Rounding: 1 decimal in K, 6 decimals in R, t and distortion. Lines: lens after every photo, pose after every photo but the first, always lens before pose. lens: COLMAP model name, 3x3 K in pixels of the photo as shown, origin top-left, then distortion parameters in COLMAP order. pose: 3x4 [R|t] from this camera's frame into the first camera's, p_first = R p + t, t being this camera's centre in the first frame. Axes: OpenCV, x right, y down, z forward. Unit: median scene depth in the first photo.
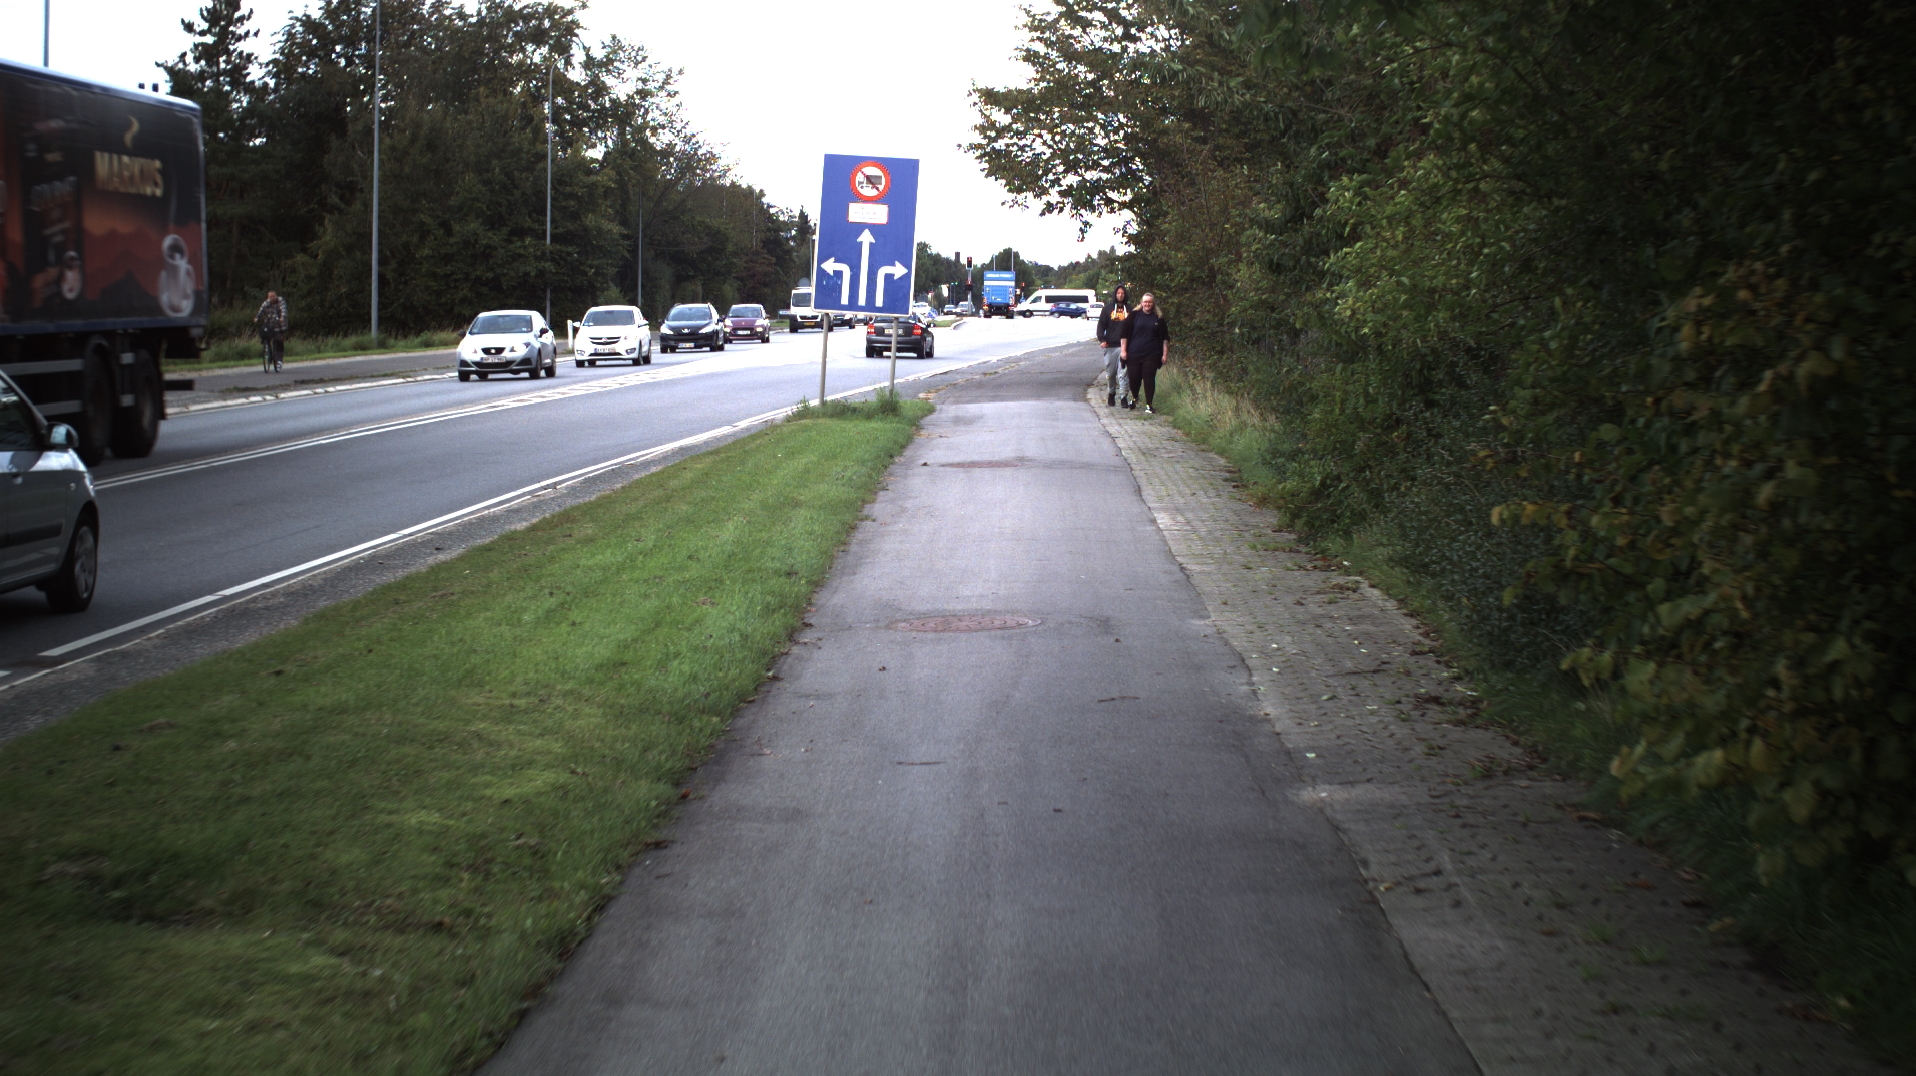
lens RADIAL K [[2979.3, 0, 958.5], [0, 2979.3, 536.1], [0, 0, 1]] dist [-0.268125, 0.000000]
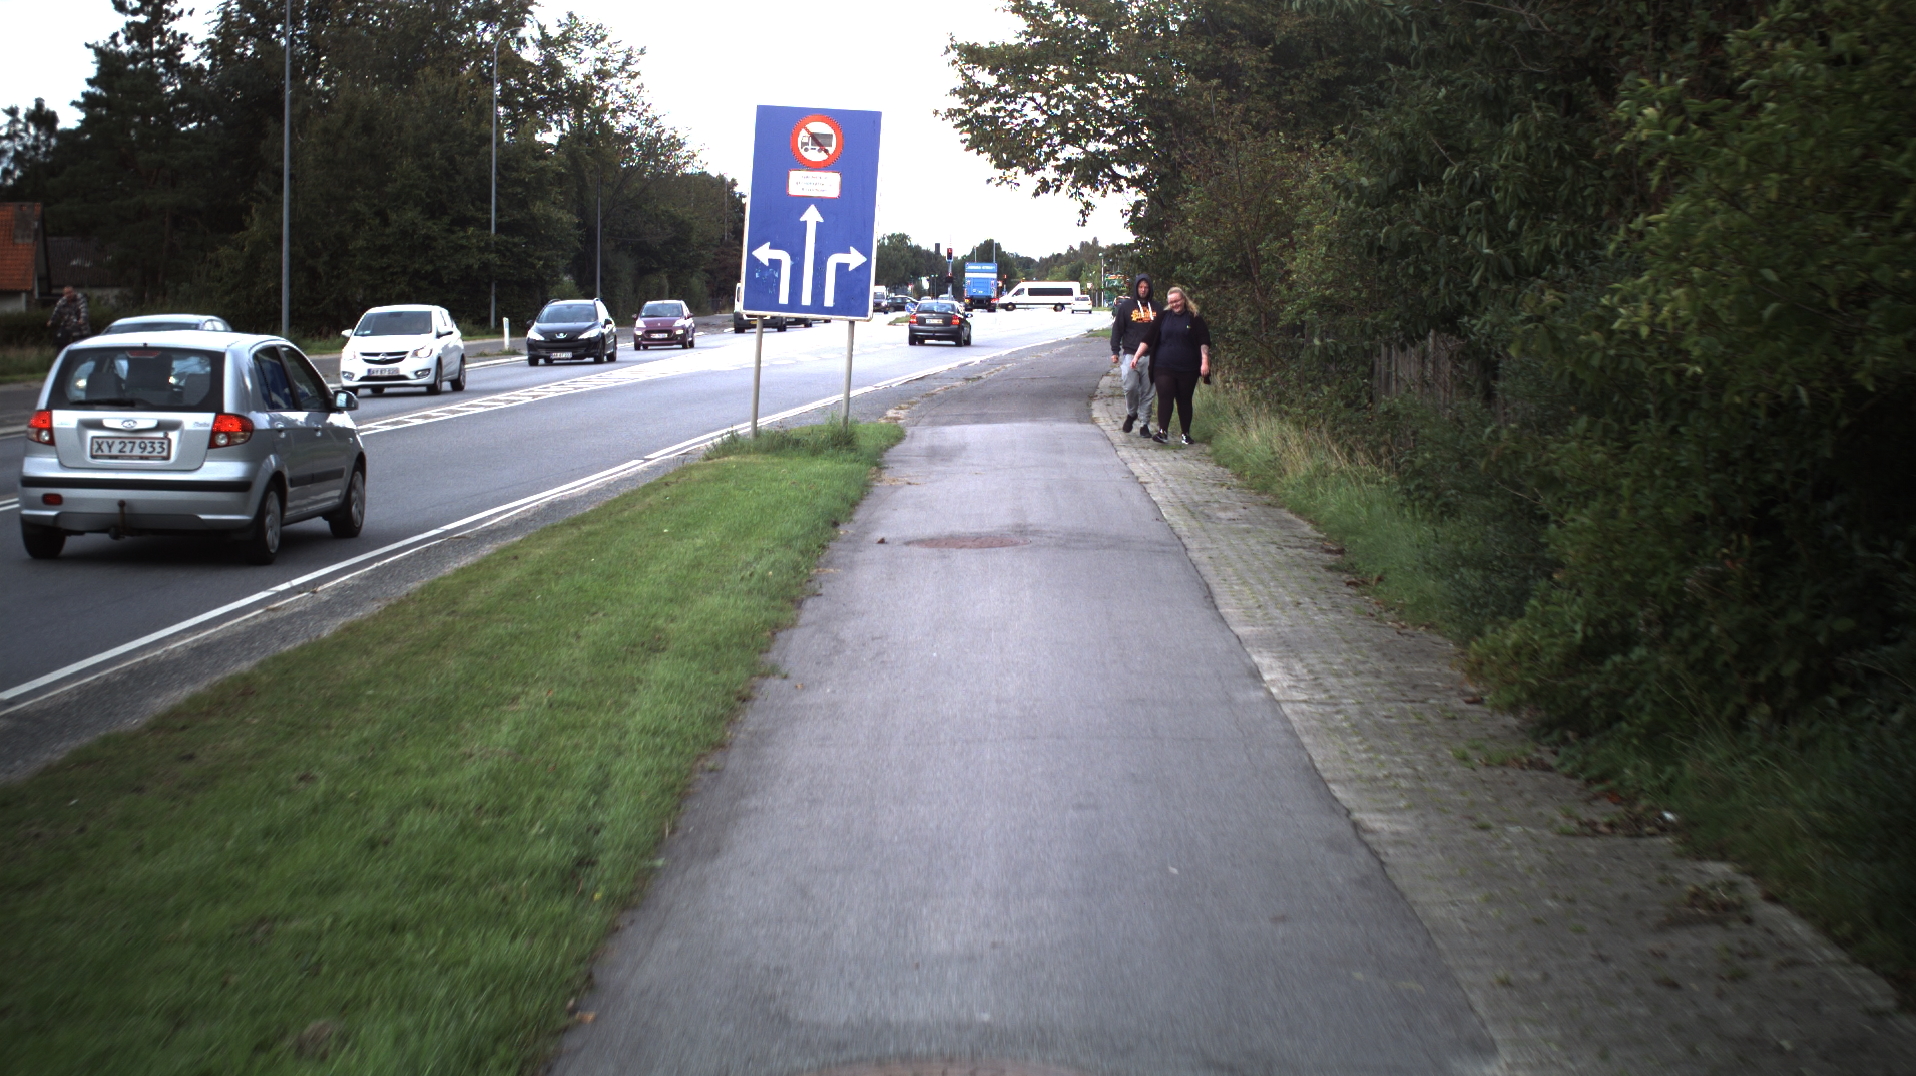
lens RADIAL K [[2979.3, 0, 966.3], [0, 2979.3, 521.2], [0, 0, 1]] dist [-0.268125, 0.000000]
pose [[0.999957, -0.002581, 0.008926, 0.001120], [0.002602, 0.999994, -0.002432, -0.015322], [-0.008920, 0.002456, 0.999957, 0.180598]]
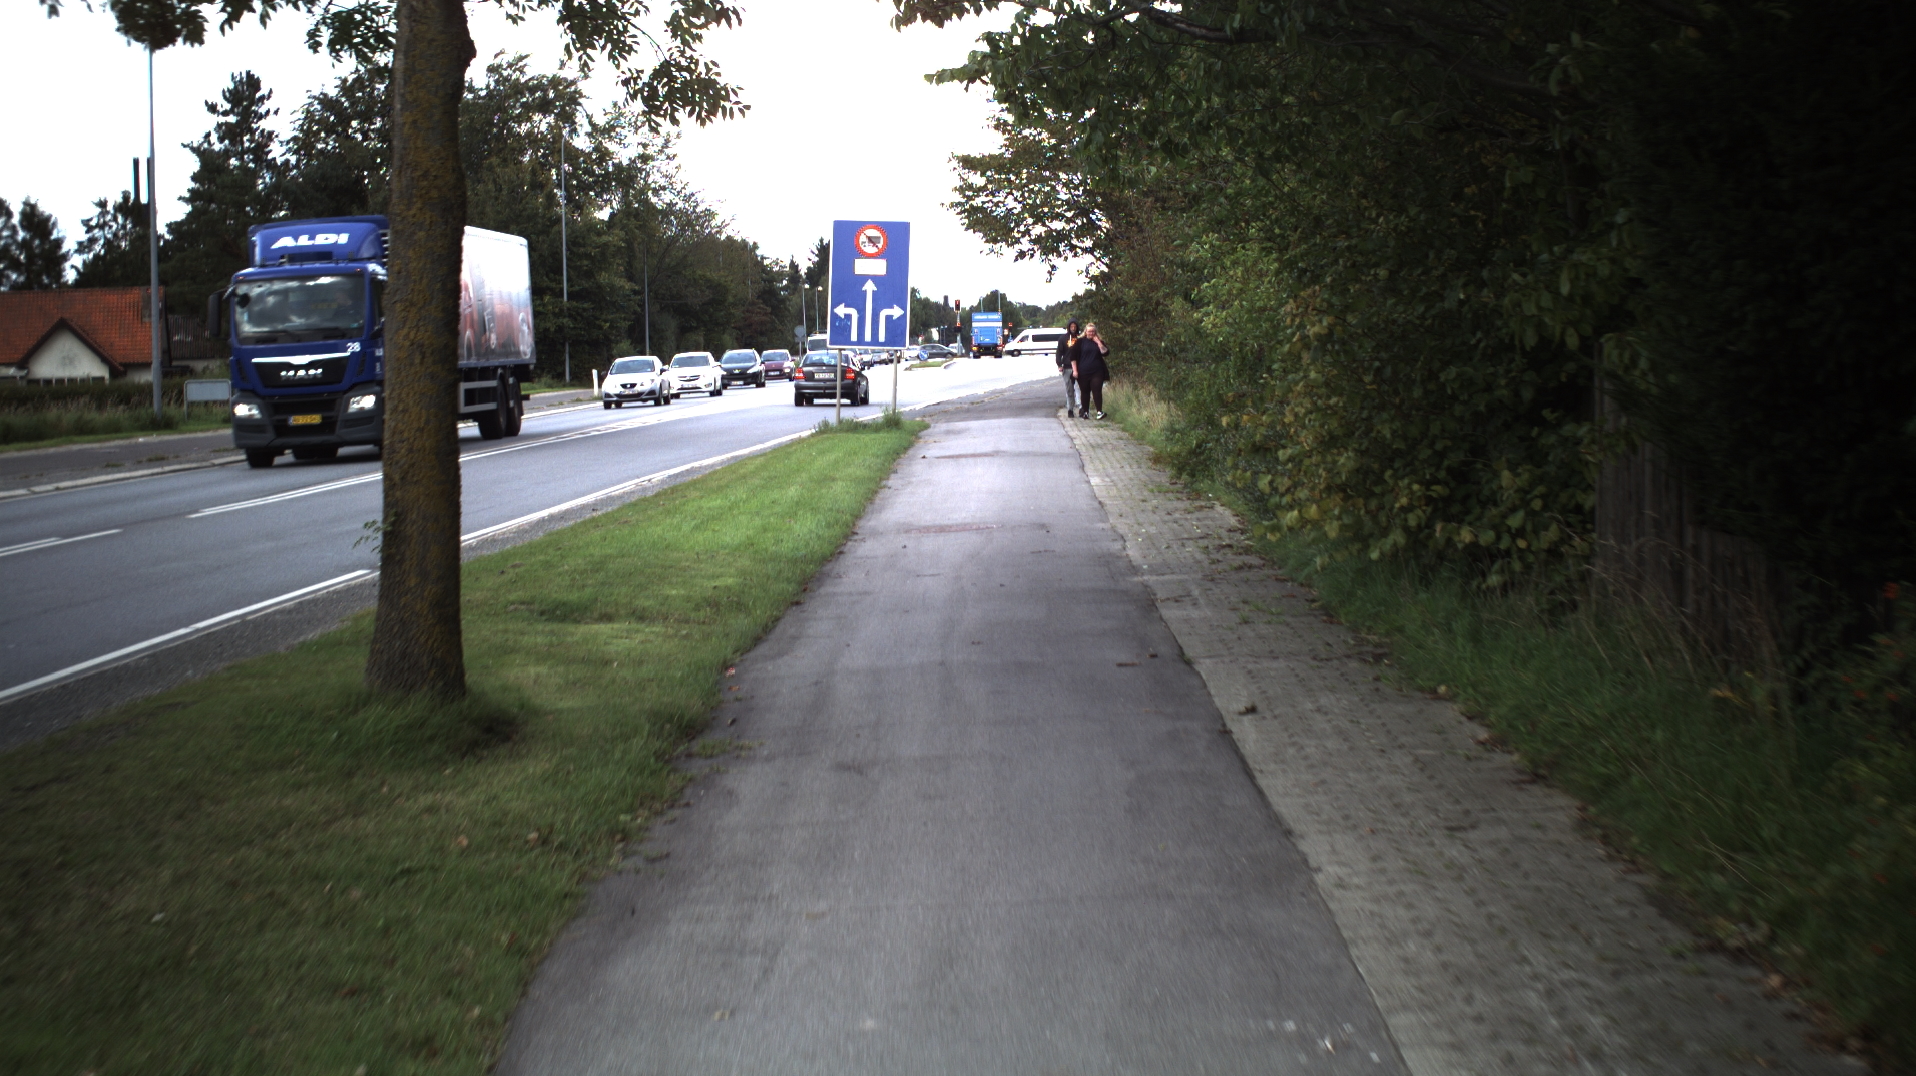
lens RADIAL K [[2979.3, 0, 953.6], [0, 2979.3, 552.7], [0, 0, 1]] dist [-0.268125, 0.000000]
pose [[0.999363, -0.035665, -0.000904, 0.000897], [0.035655, 0.999323, -0.009075, 0.017353], [0.001227, 0.009037, 0.999958, -0.180838]]
